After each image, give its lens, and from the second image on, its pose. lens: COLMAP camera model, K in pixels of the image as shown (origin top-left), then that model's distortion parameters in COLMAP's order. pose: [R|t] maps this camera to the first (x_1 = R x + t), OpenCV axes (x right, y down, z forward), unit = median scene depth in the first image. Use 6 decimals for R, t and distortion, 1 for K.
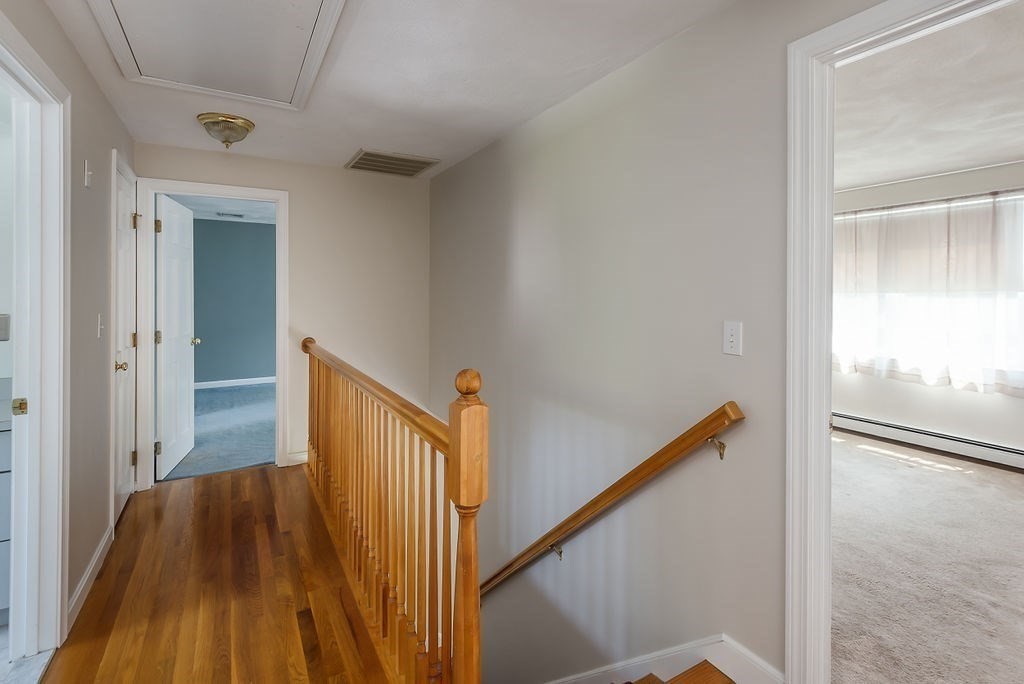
lens RADIAL K [[471.8, 0, 506.7], [0, 471.8, 296.5], [0, 0, 1]] dist [-0.001261, -0.000726]
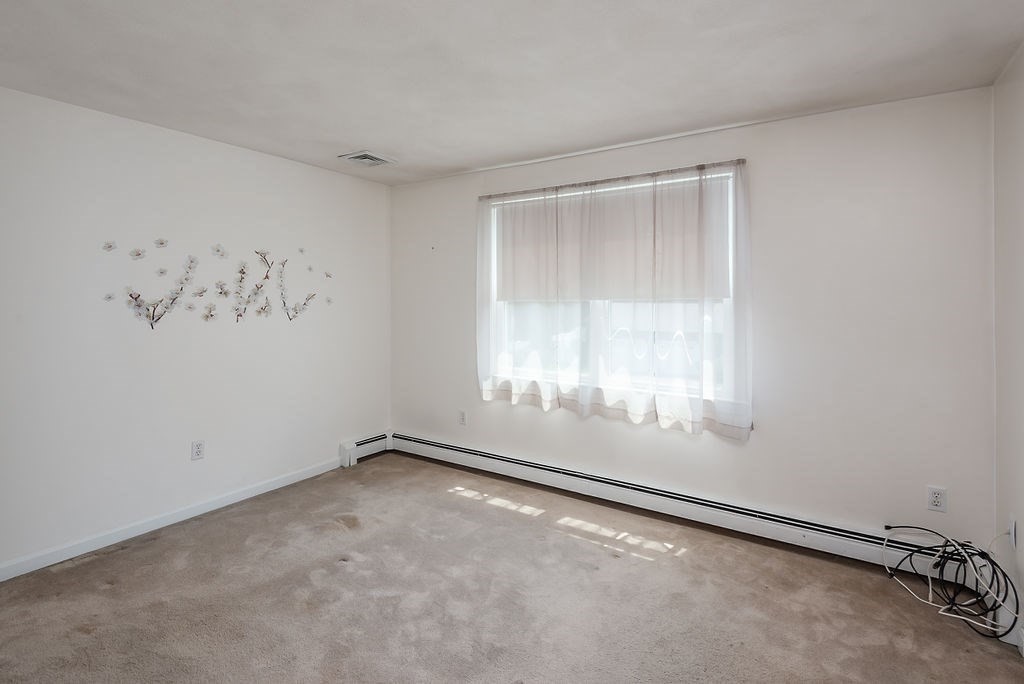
lens RADIAL K [[471.8, 0, 509.3], [0, 471.8, 304.8], [0, 0, 1]] dist [-0.001261, -0.000726]
pose [[0.887655, -0.002105, 0.460503, 0.386435], [0.003762, 0.999989, -0.002679, 0.002072], [-0.460493, 0.004110, 0.887654, 0.439995]]
